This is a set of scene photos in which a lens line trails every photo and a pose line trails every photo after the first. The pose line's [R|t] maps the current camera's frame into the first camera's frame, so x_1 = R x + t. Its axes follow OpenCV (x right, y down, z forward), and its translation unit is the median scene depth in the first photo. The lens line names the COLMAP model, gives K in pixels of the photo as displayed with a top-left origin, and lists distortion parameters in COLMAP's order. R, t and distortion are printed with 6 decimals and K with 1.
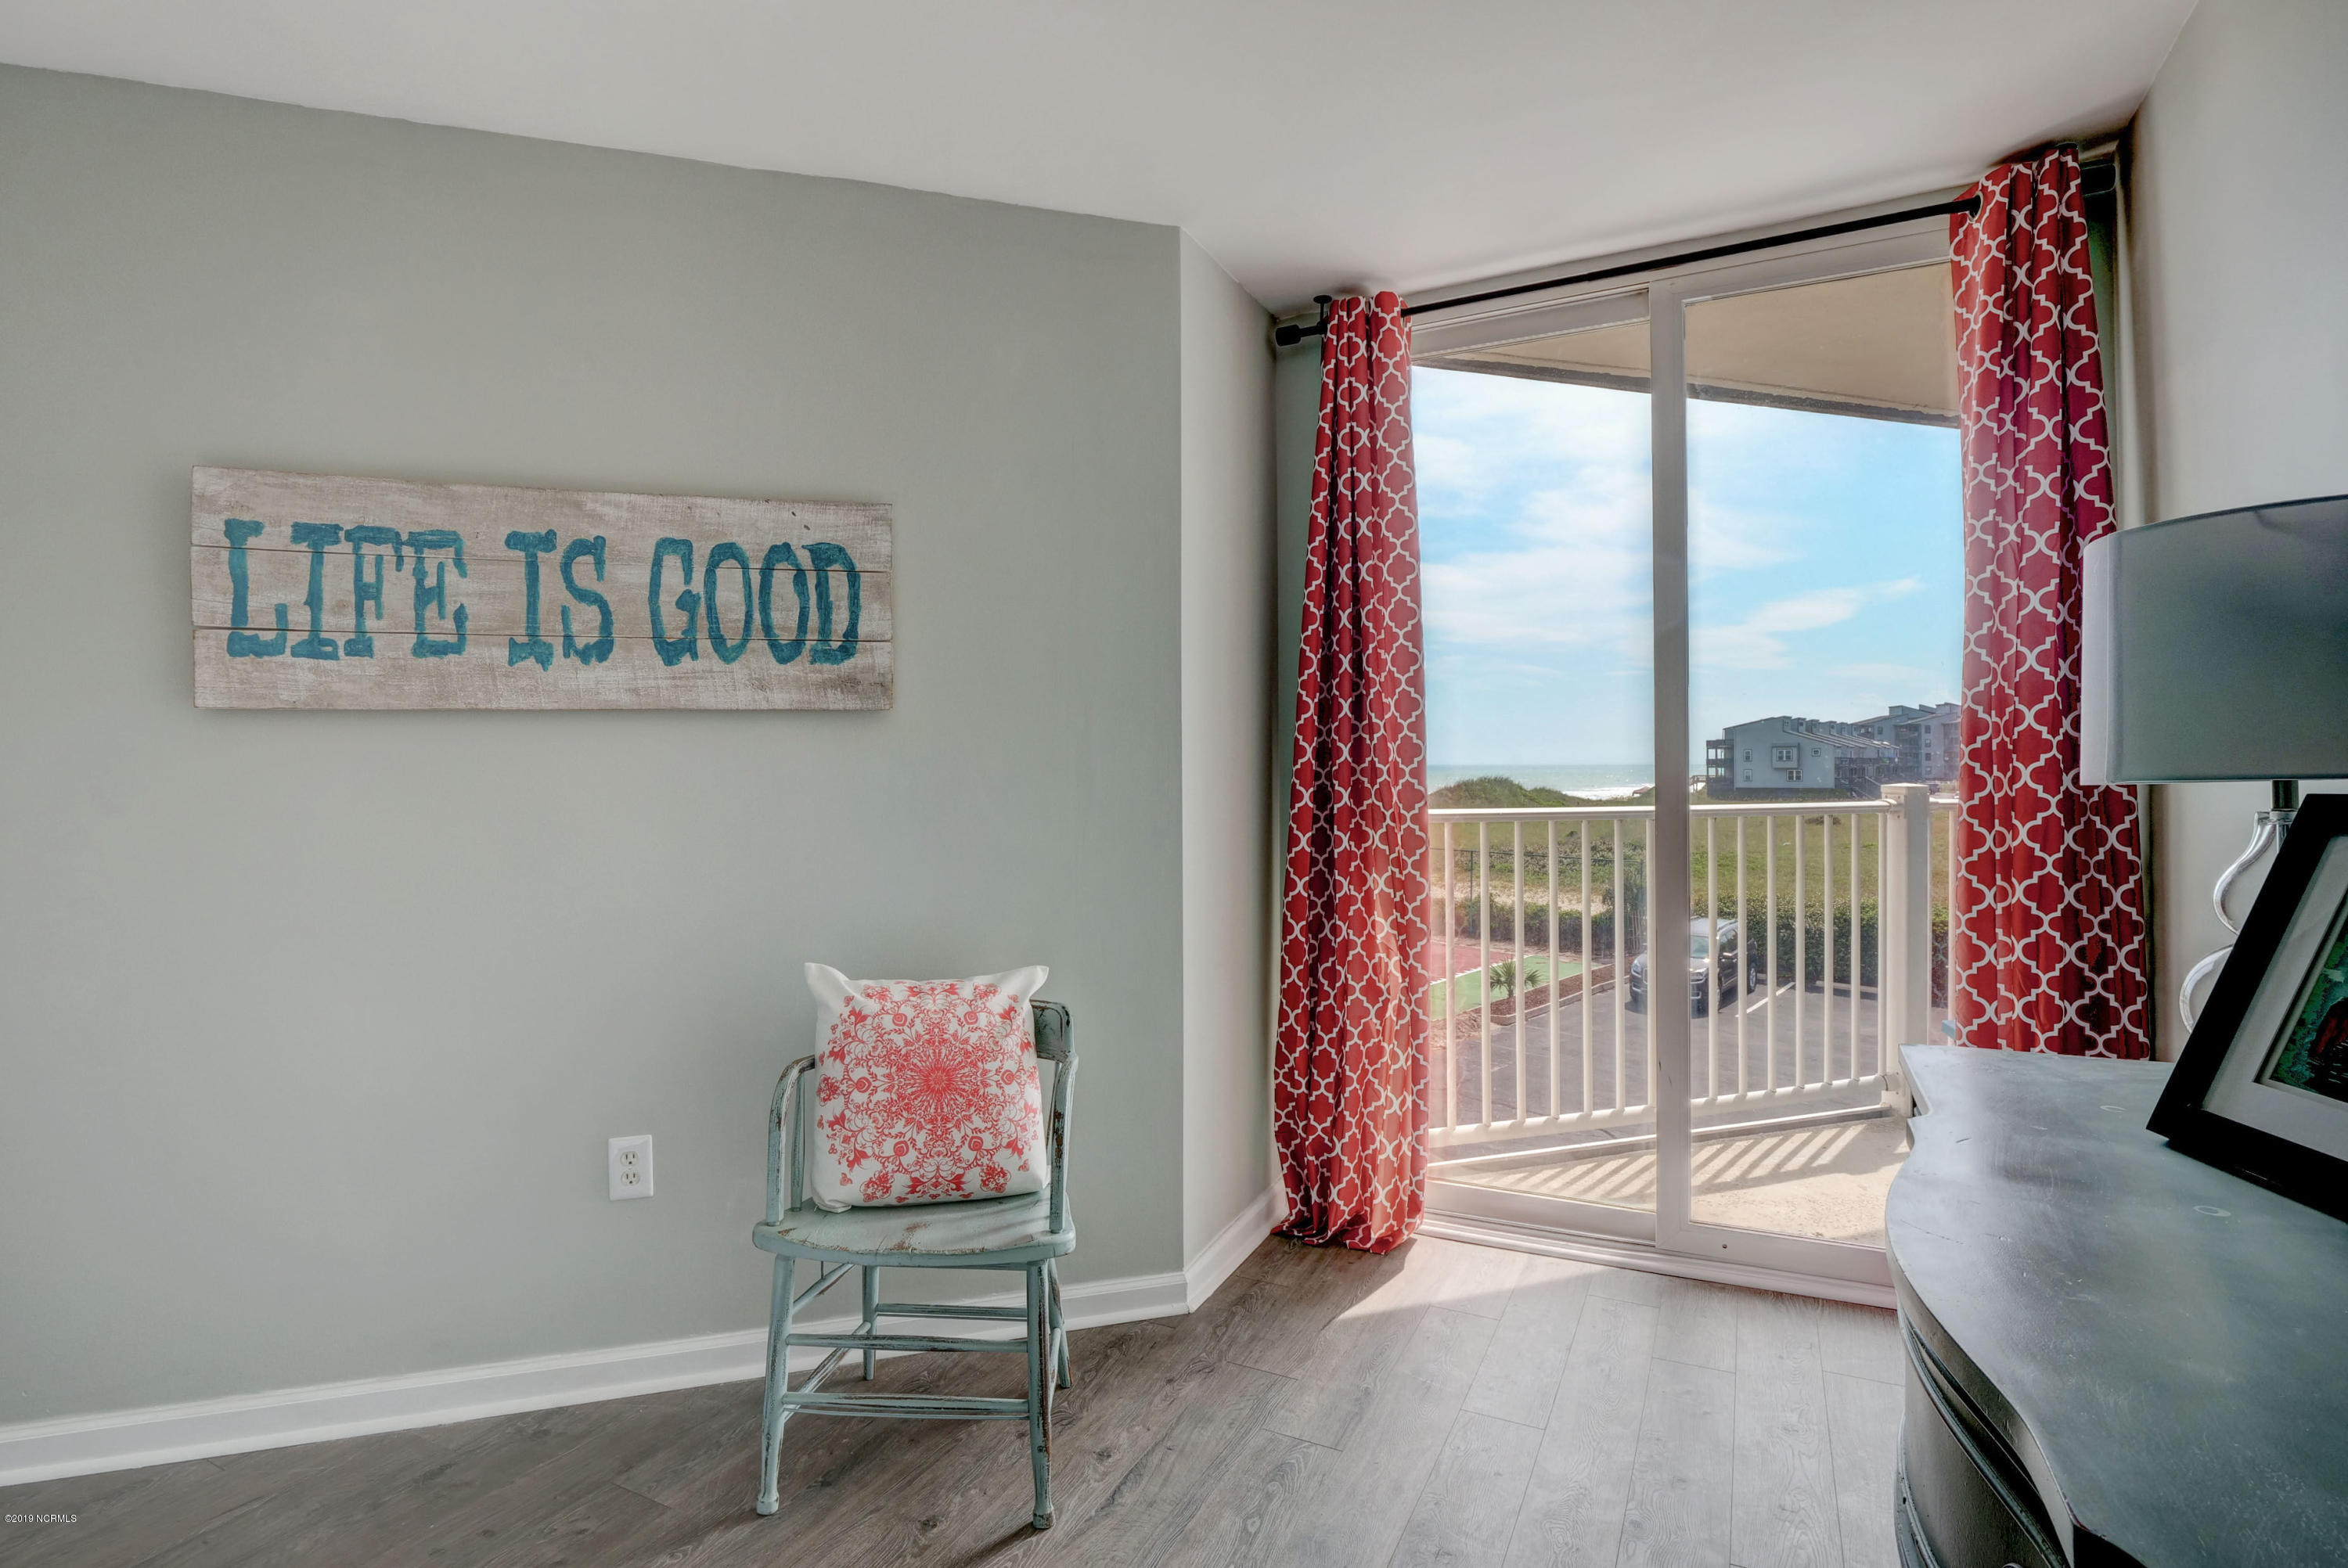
lens RADIAL K [[1157.1, 0, 1171.0], [0, 1157.1, 780.9], [0, 0, 1]] dist [-0.012203, -0.002176]
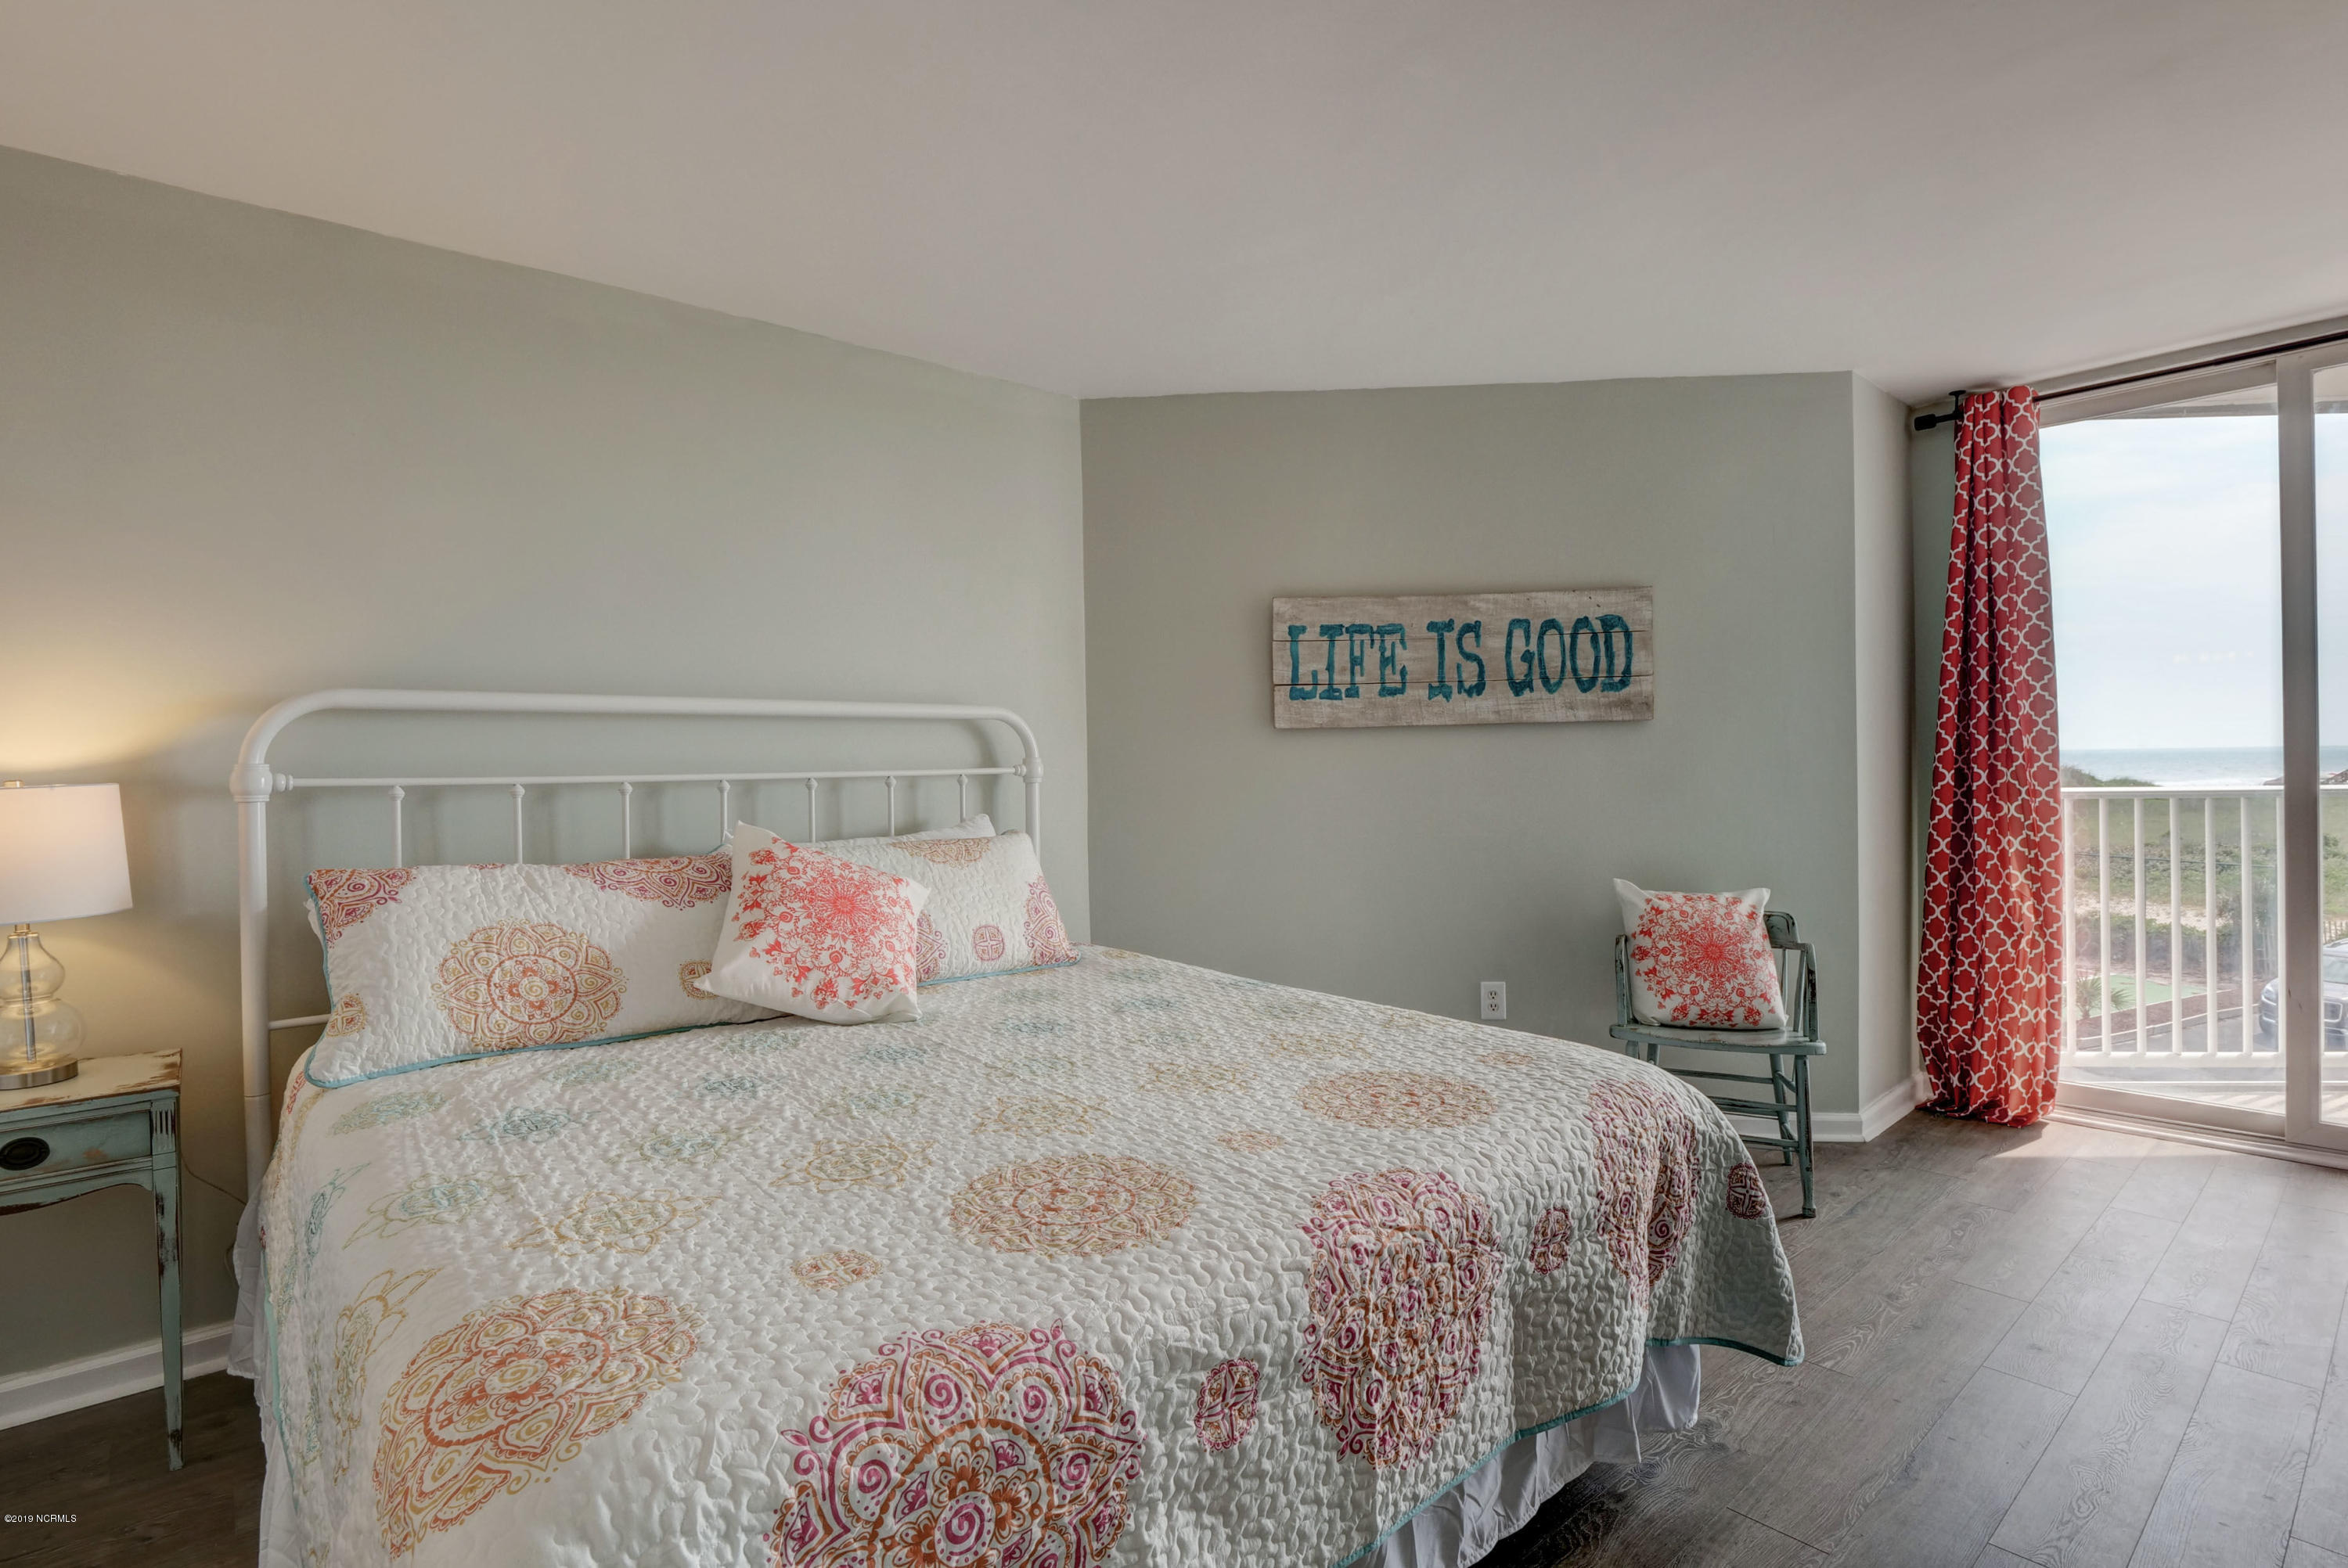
lens RADIAL K [[1157.1, 0, 1160.3], [0, 1157.1, 779.3], [0, 0, 1]] dist [-0.012203, -0.002176]
pose [[0.926111, -0.003597, -0.377235, -0.268851], [0.005104, 0.999982, 0.002994, 0.009585], [0.377218, -0.004698, 0.926113, -0.672031]]
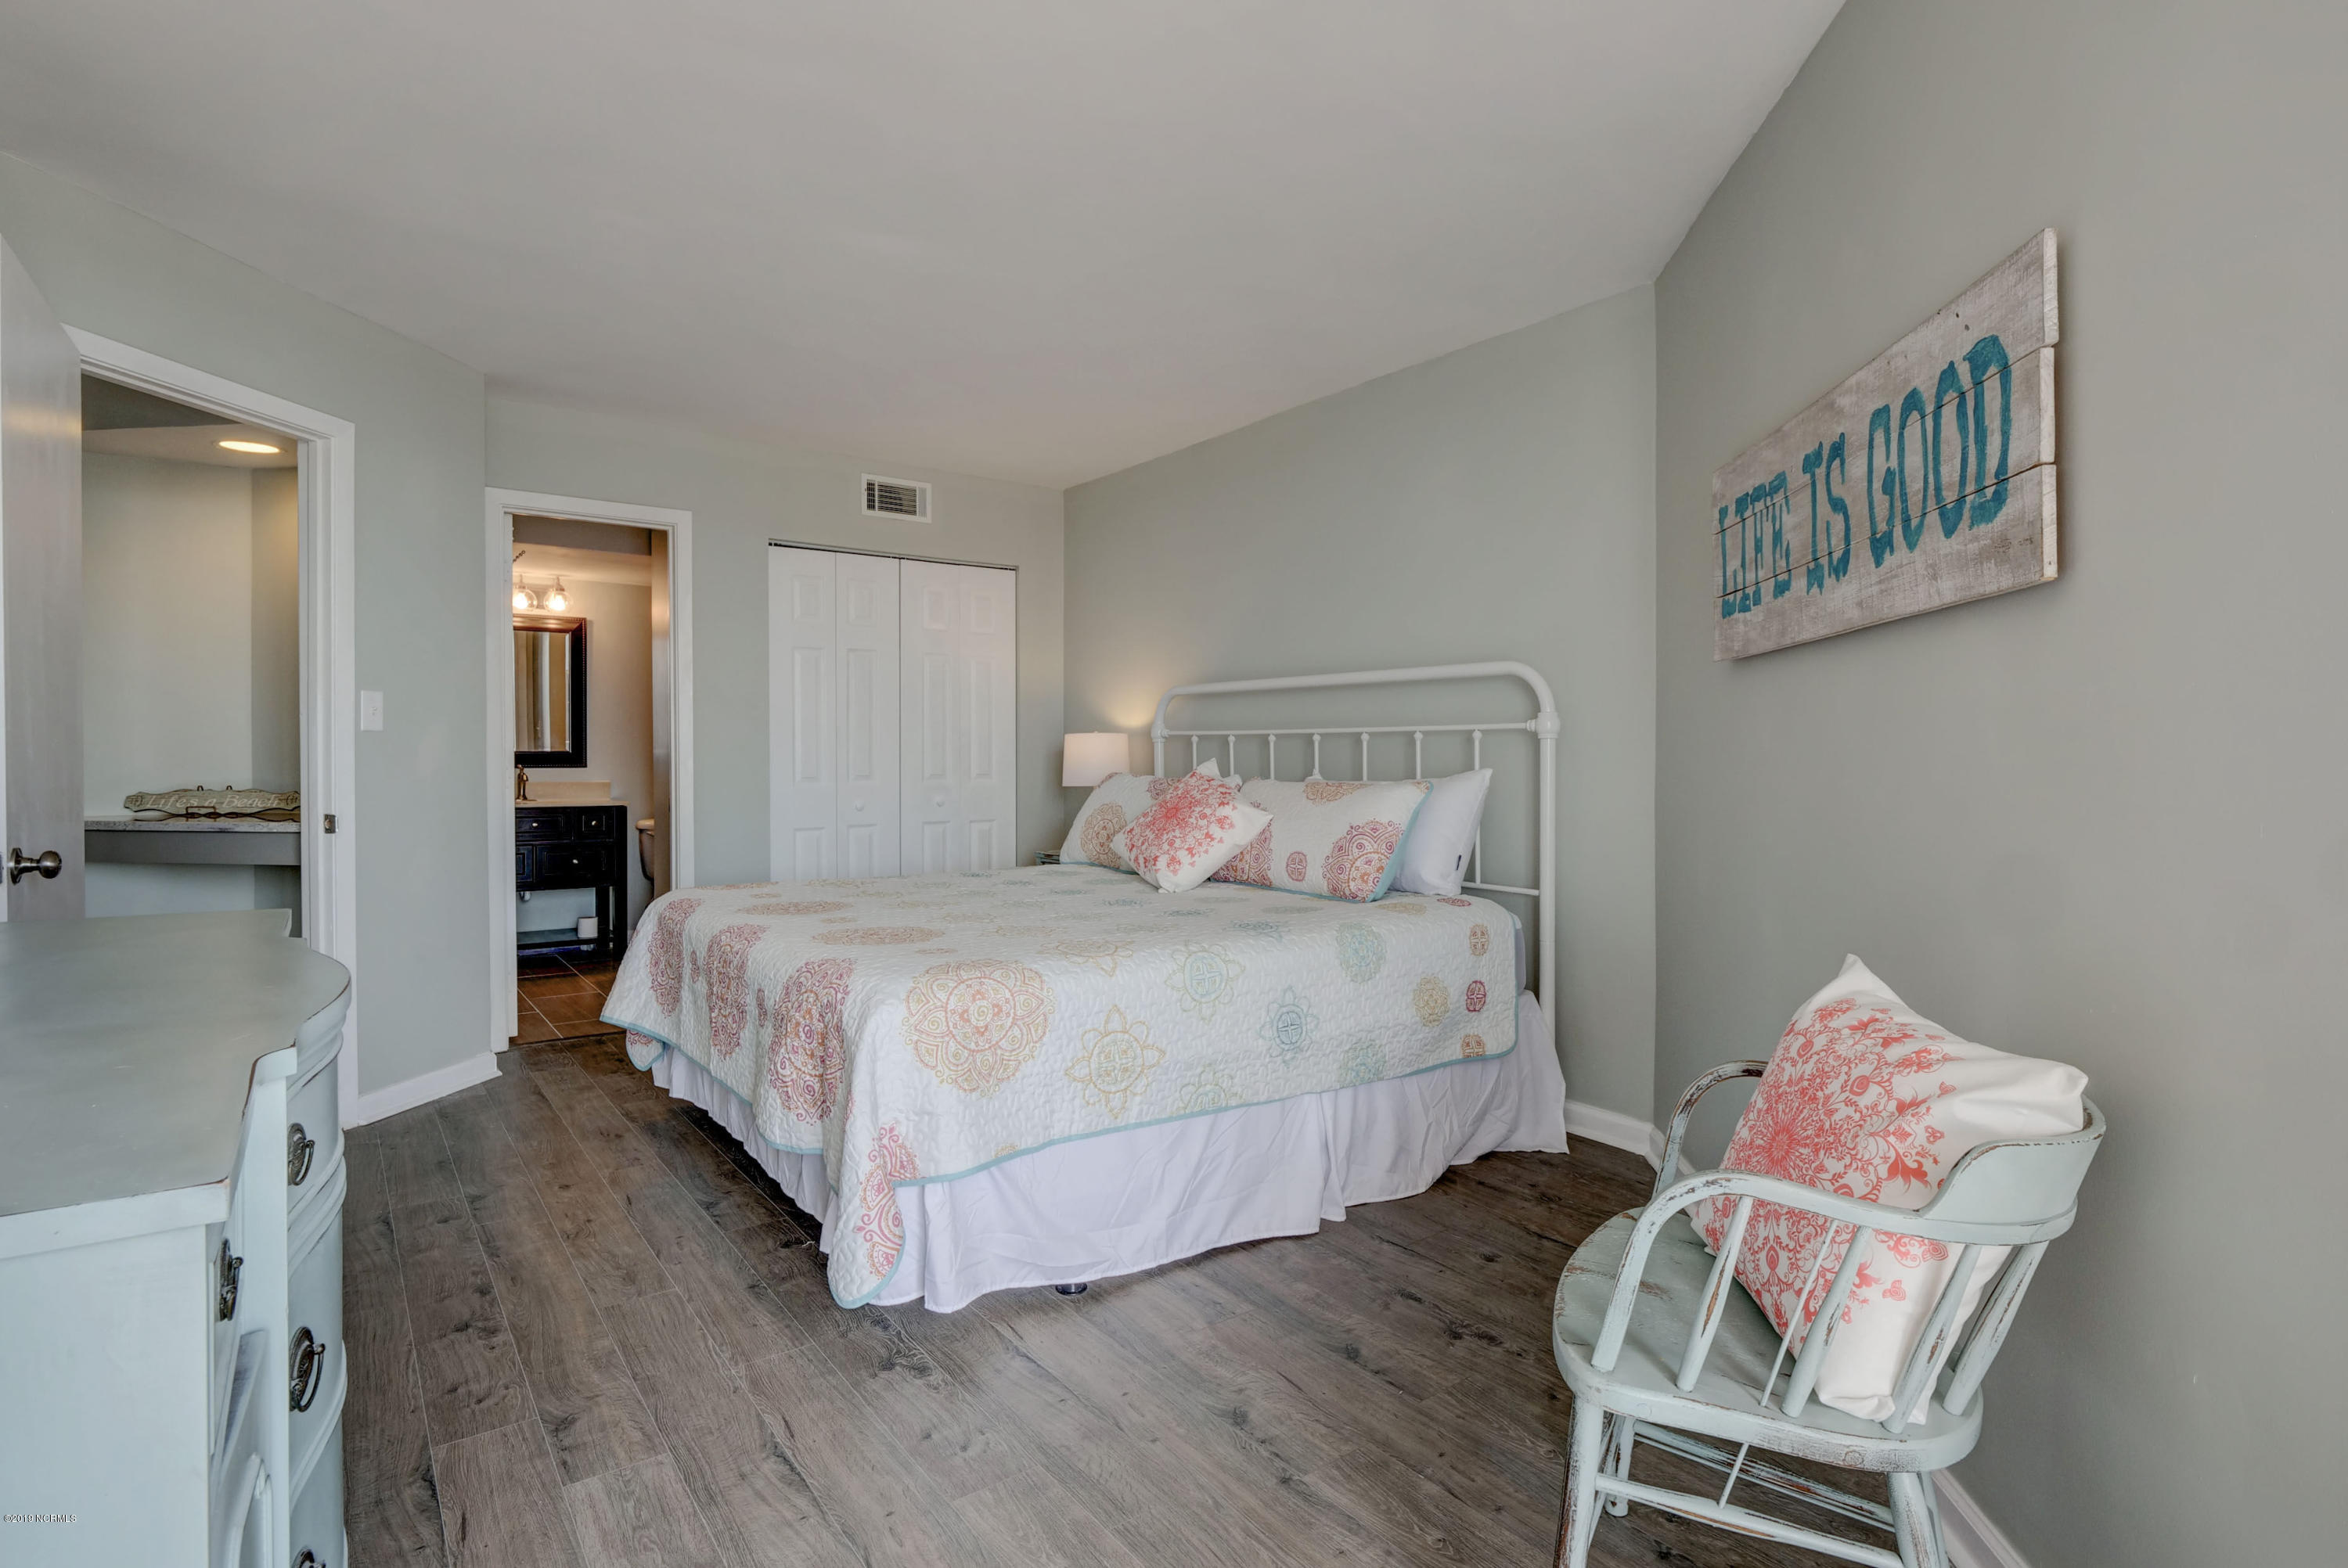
lens RADIAL K [[1157.1, 0, 1174.7], [0, 1157.1, 762.0], [0, 0, 1]] dist [-0.012203, -0.002176]
pose [[-0.432708, 0.014901, -0.901411, 0.477060], [0.001047, 0.999871, 0.016026, 0.021370], [0.901534, 0.005991, -0.432667, 0.854259]]
